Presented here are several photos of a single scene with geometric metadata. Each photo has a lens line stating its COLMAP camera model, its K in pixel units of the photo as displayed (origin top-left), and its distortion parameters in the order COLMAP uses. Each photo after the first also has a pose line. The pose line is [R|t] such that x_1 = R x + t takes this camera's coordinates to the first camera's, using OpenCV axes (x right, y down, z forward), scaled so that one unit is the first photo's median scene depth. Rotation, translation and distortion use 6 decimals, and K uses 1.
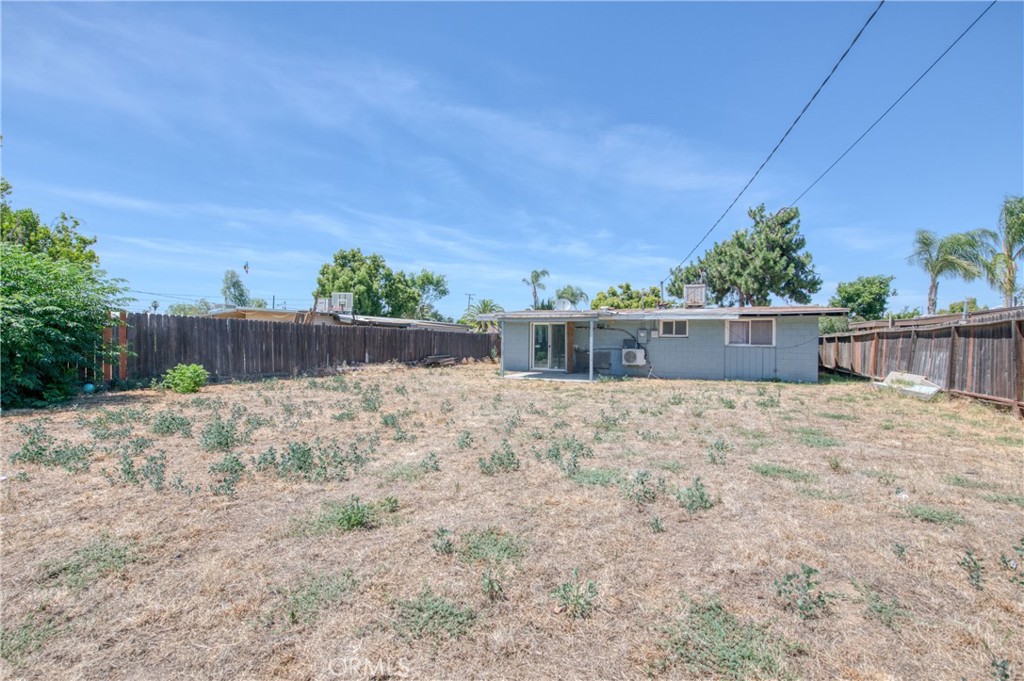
lens RADIAL K [[441.9, 0, 508.8], [0, 441.9, 334.6], [0, 0, 1]] dist [-0.020300, -0.000959]
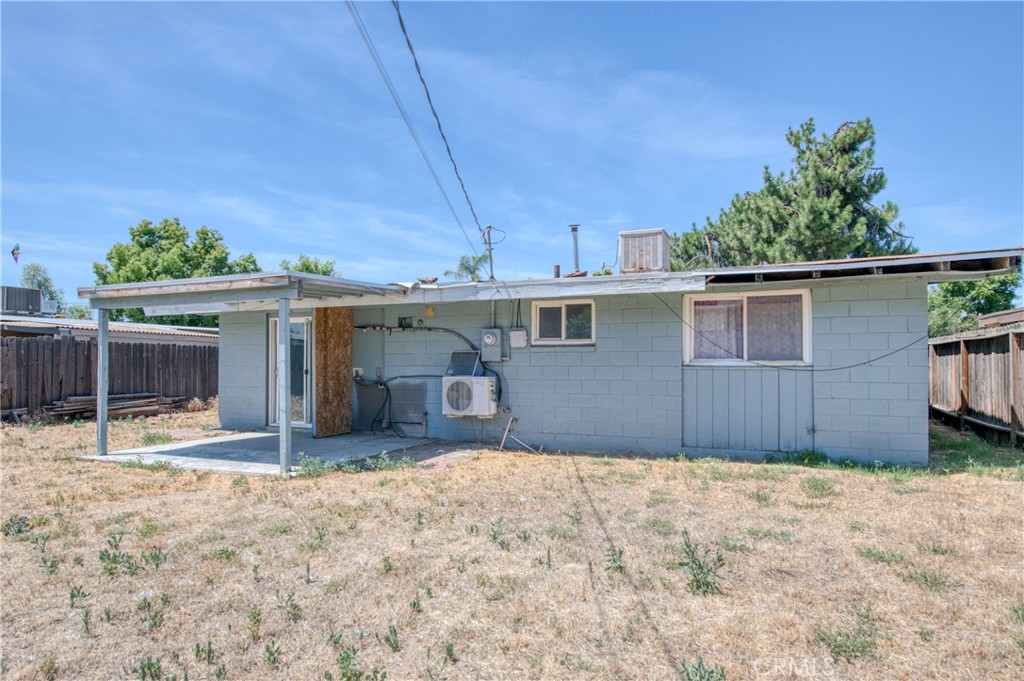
lens RADIAL K [[590.3, 0, 512.5], [0, 590.3, 345.4], [0, 0, 1]] dist [-0.008637, 0.006561]
pose [[0.999566, -0.012670, 0.026601, 0.169643], [0.013154, 0.999750, -0.018094, 0.008056], [-0.026365, 0.018436, 0.999482, 0.250304]]
